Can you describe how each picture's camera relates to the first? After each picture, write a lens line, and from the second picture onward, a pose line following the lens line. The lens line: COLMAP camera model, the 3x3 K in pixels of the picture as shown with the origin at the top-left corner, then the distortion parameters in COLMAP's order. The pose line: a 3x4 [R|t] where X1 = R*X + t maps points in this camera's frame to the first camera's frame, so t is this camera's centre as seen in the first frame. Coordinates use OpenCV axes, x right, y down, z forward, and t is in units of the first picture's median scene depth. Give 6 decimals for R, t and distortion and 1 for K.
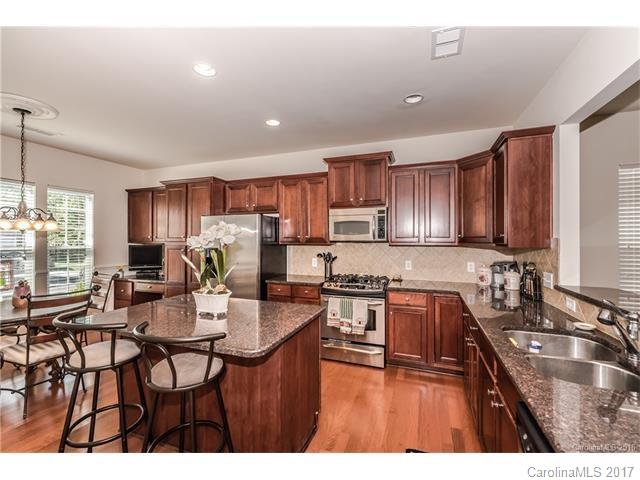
lens RADIAL K [[279.0, 0, 322.1], [0, 279.0, 242.3], [0, 0, 1]] dist [0.000035, -0.000061]
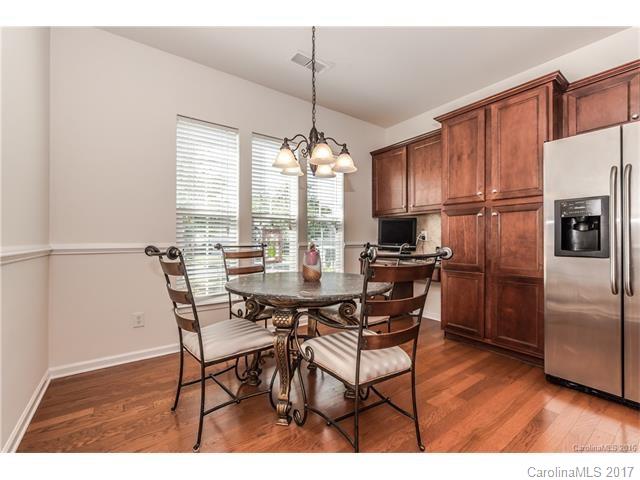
lens RADIAL K [[279.0, 0, 317.1], [0, 279.0, 241.1], [0, 0, 1]] dist [0.000035, -0.000061]
pose [[0.829217, -0.002705, -0.558920, -0.495299], [-0.002096, 0.999966, -0.007949, 0.103830], [0.558923, 0.007763, 0.829183, 0.312448]]
